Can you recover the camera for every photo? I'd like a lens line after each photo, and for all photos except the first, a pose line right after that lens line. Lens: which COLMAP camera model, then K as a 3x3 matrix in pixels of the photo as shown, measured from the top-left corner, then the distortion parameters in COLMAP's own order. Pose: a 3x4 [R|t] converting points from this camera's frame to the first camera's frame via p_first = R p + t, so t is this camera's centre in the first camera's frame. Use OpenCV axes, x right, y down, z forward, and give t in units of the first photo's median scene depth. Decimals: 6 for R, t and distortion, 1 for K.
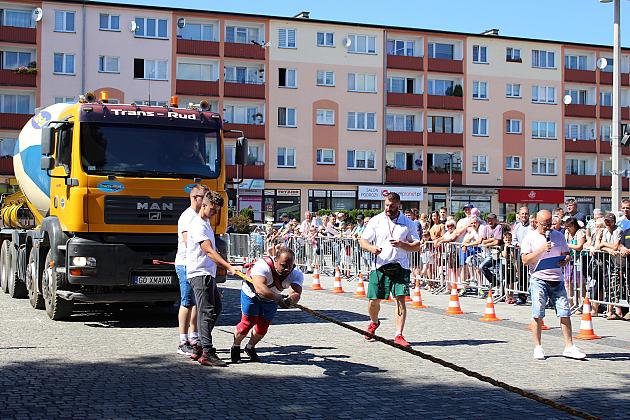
lens RADIAL K [[1203.0, 0, 316.6], [0, 1203.0, 207.8], [0, 0, 1]] dist [-0.009380, 0.000000]
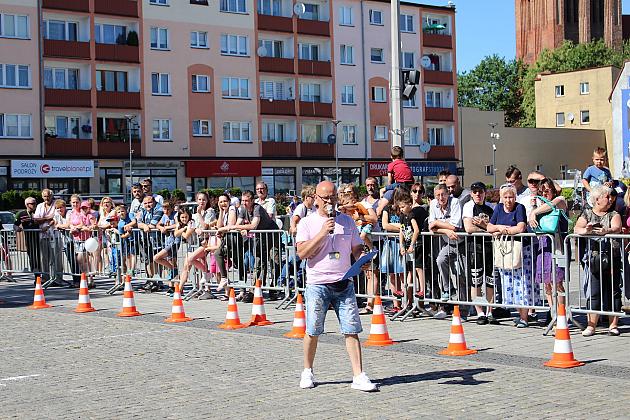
lens RADIAL K [[1203.0, 0, 313.9], [0, 1203.0, 214.8], [0, 0, 1]] dist [-0.009380, 0.000000]
pose [[0.926979, -0.036695, 0.373313, -0.073815], [0.028202, 0.999205, 0.028191, 0.000677], [-0.374051, -0.015604, 0.927277, 0.210158]]
